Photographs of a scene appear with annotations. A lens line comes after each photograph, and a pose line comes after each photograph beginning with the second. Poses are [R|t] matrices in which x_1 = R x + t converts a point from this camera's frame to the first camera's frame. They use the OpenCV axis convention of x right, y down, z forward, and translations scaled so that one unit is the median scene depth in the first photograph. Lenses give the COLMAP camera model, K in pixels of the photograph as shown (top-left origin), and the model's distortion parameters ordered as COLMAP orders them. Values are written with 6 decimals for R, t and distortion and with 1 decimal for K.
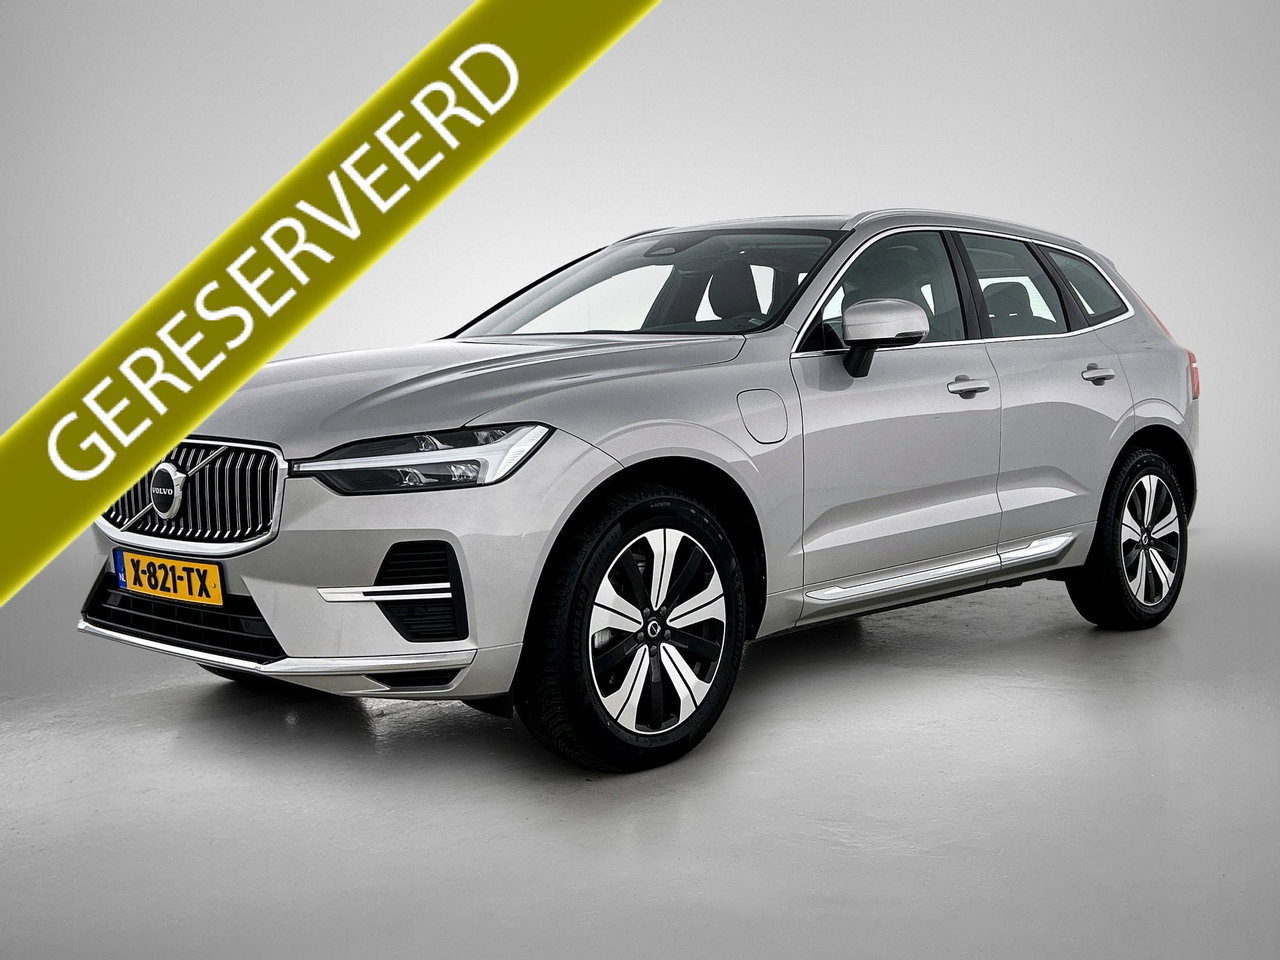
lens RADIAL K [[1010.1, 0, 640.0], [0, 1010.1, 480.0], [0, 0, 1]] dist [-0.002982, -0.004364]
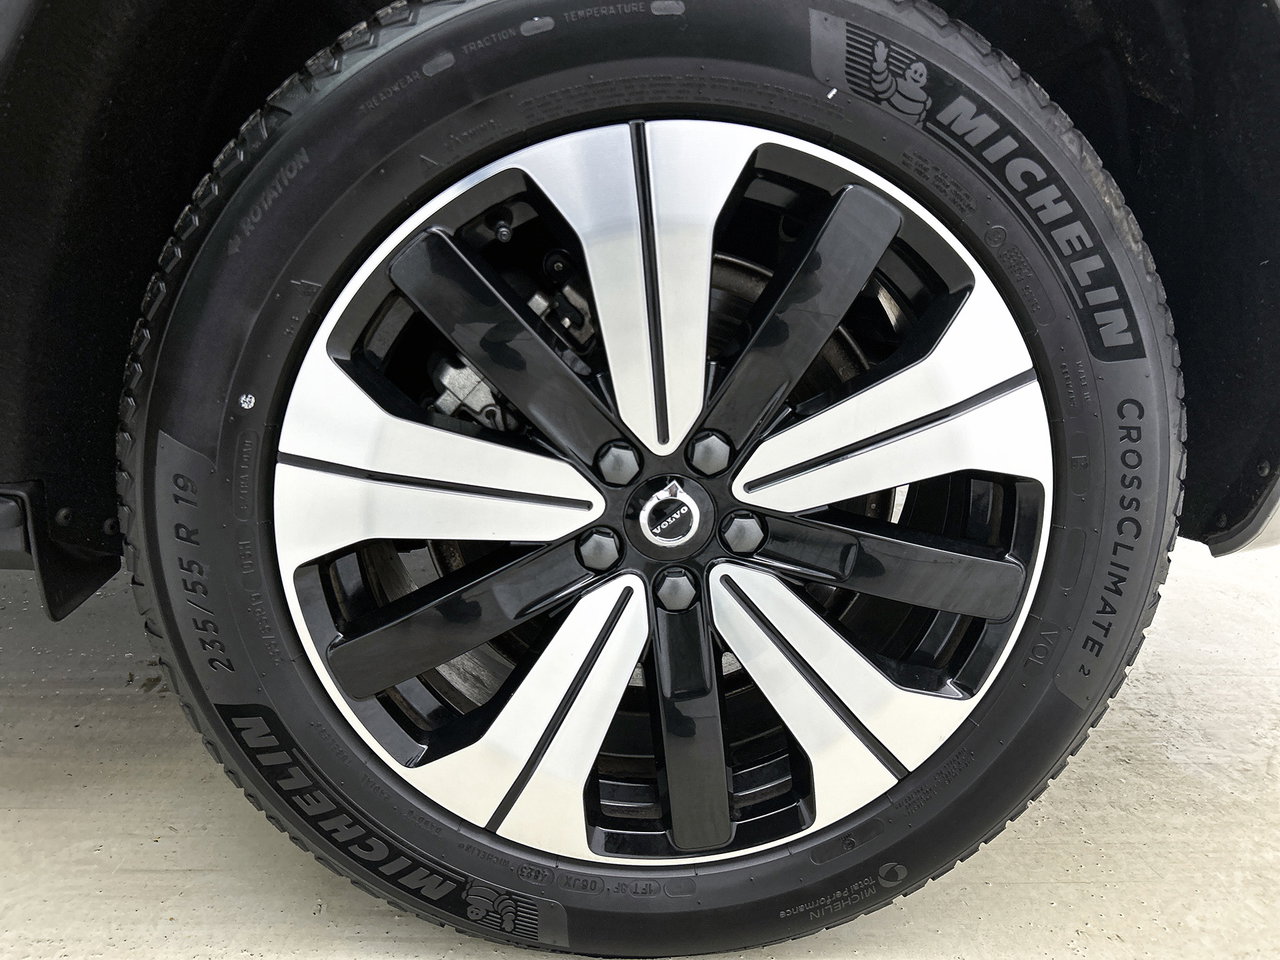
lens RADIAL K [[1010.1, 0, 640.0], [0, 1010.1, 480.0], [0, 0, 1]] dist [-0.002982, -0.004364]
pose [[0.777589, 0.079654, -0.623707, 0.174783], [0.114344, 0.957490, 0.264836, 0.064237], [0.618288, -0.277251, 0.735426, 0.793137]]
